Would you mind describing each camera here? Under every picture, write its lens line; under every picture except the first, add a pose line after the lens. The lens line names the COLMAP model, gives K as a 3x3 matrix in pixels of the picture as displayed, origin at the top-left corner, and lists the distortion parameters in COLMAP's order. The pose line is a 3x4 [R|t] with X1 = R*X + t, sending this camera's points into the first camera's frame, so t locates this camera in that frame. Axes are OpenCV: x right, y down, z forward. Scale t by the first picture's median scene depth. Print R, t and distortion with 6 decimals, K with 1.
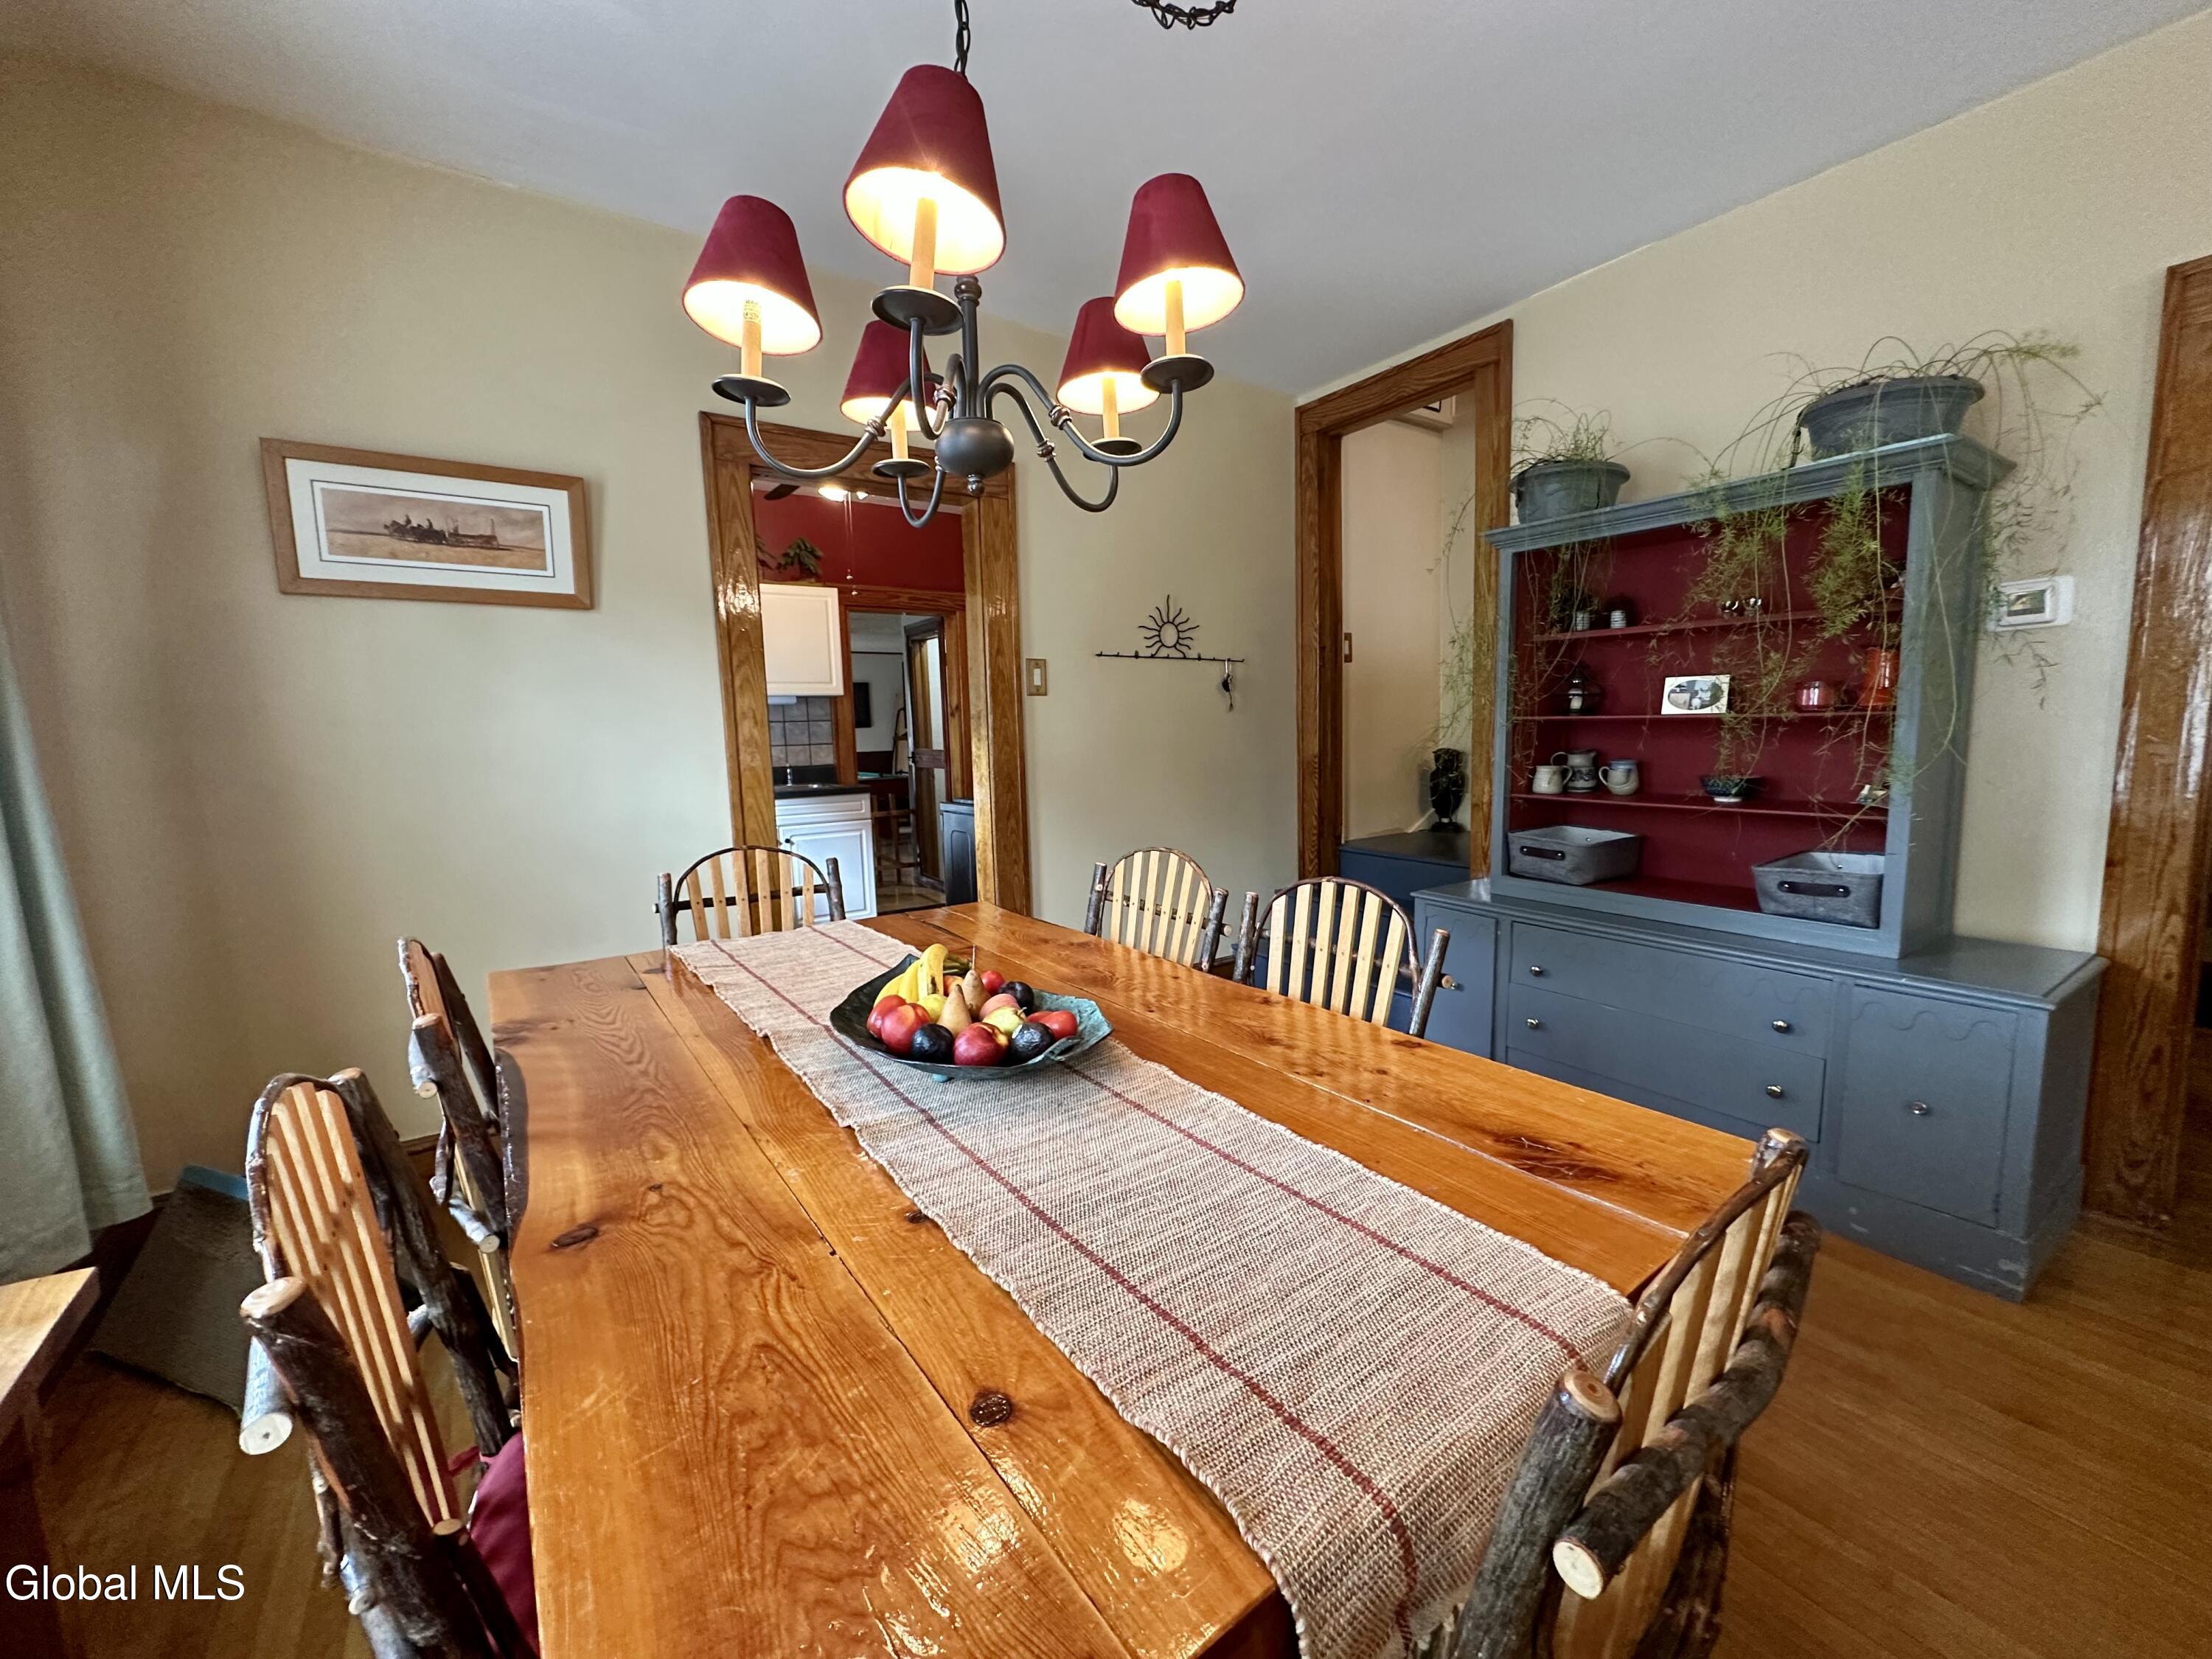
lens RADIAL K [[886.3, 0, 1116.5], [0, 886.3, 833.5], [0, 0, 1]] dist [-0.003426, 0.000706]
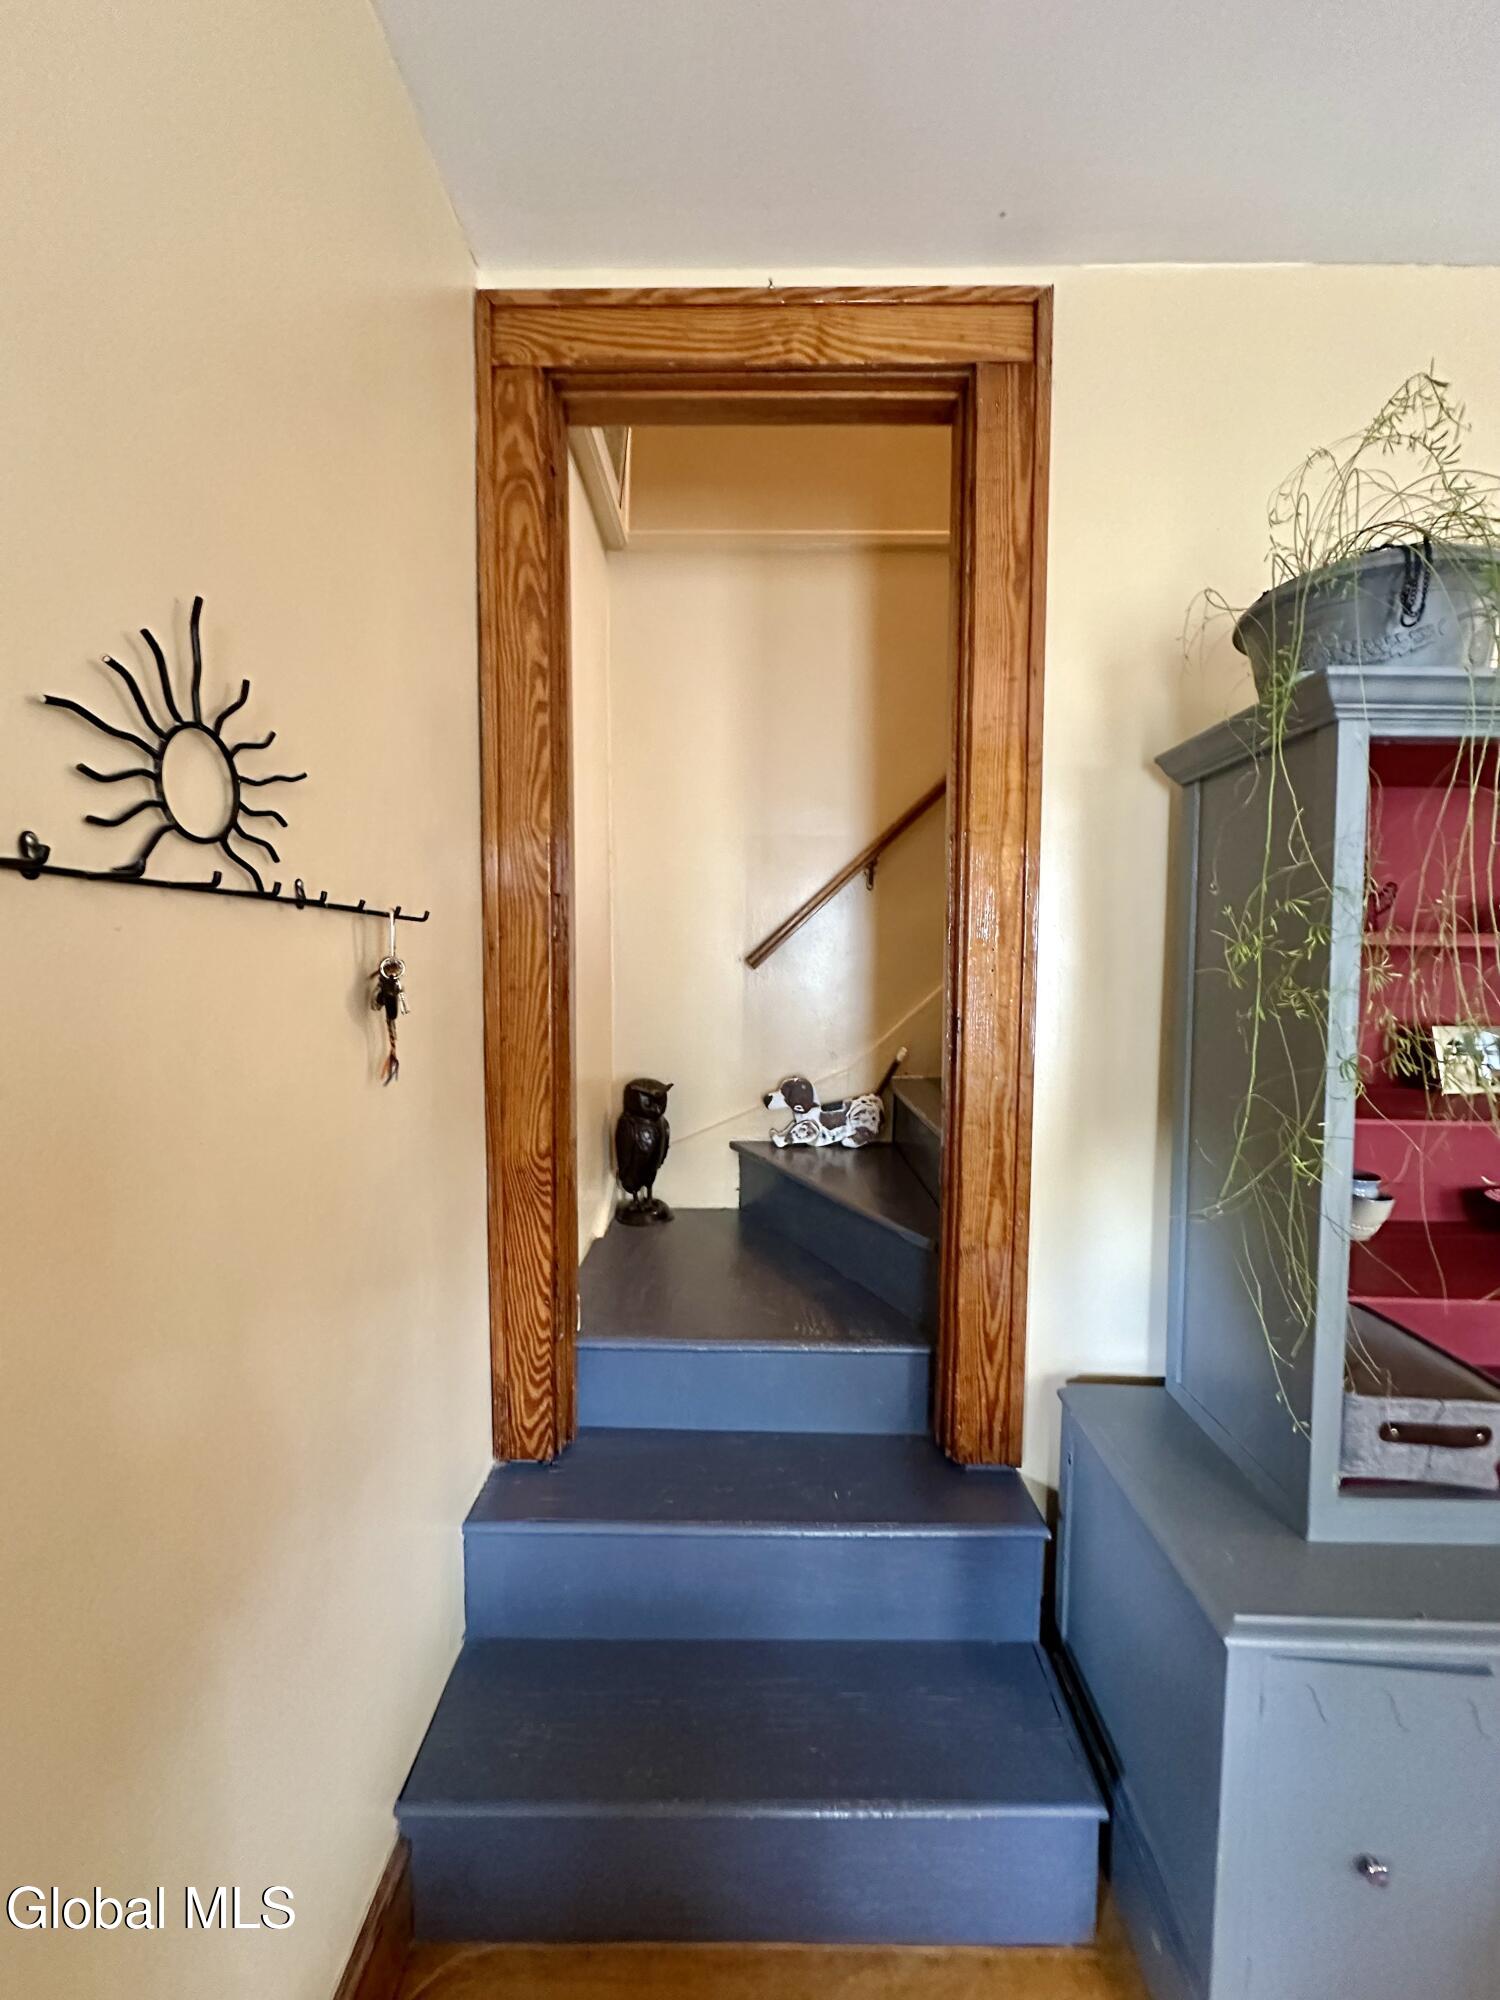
lens RADIAL K [[801.3, 0, 752.5], [0, 801.3, 999.3], [0, 0, 1]] dist [-0.003426, 0.000706]
pose [[0.579518, -0.014056, 0.814838, -0.022801], [0.076485, 0.996376, -0.037209, -0.152169], [-0.811362, 0.083886, 0.578493, 0.772783]]
